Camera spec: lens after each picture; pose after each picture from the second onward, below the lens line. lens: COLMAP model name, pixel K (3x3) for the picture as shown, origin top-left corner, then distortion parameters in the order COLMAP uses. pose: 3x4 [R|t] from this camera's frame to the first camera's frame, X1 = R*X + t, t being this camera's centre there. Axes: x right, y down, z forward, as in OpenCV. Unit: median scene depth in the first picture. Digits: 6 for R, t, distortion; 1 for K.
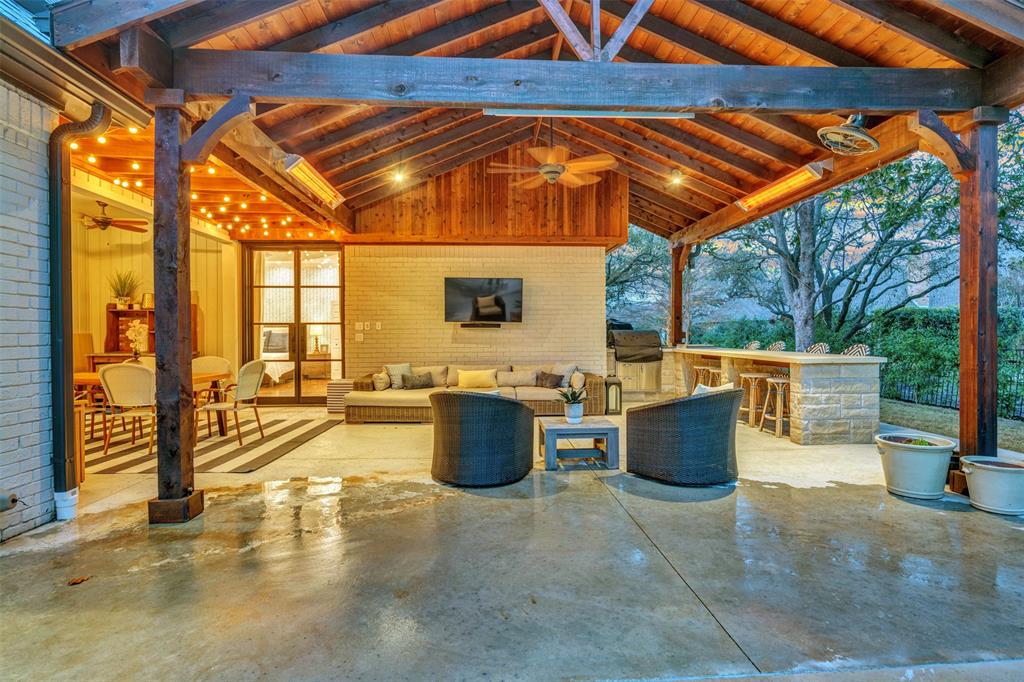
lens RADIAL K [[516.0, 0, 512.0], [0, 516.0, 341.0], [0, 0, 1]] dist [-0.002230, -0.000579]
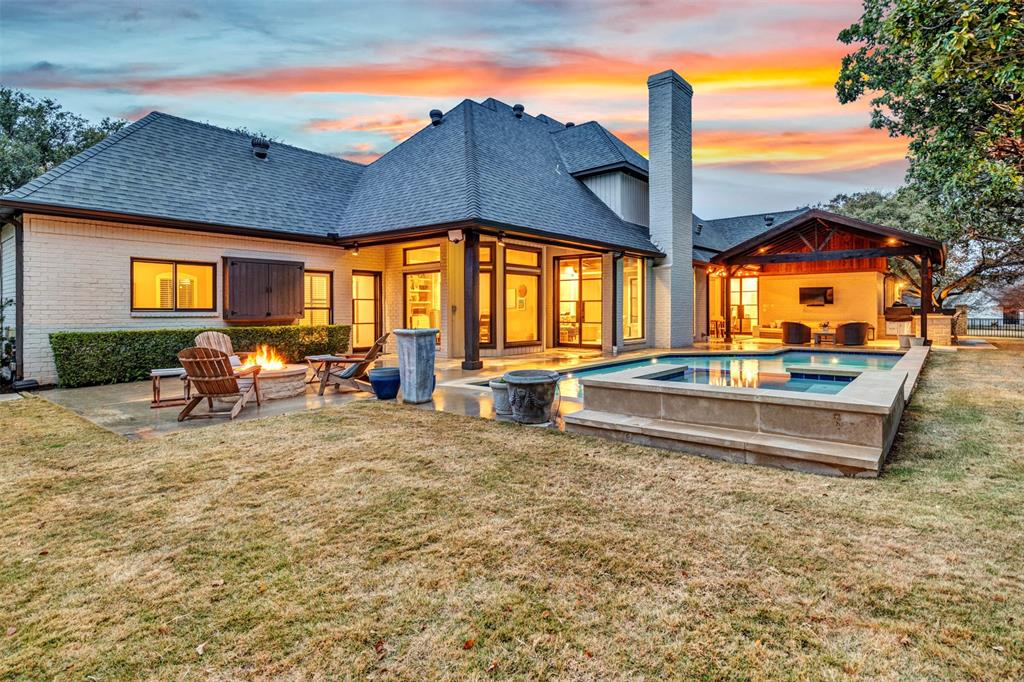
lens RADIAL K [[538.7, 0, 513.0], [0, 538.7, 313.9], [0, 0, 1]] dist [-0.000886, -0.000187]
pose [[0.743380, 0.005148, -0.668849, 0.634729], [-0.008173, 0.999966, -0.001387, 0.029108], [0.668819, 0.006497, 0.743397, -2.056114]]
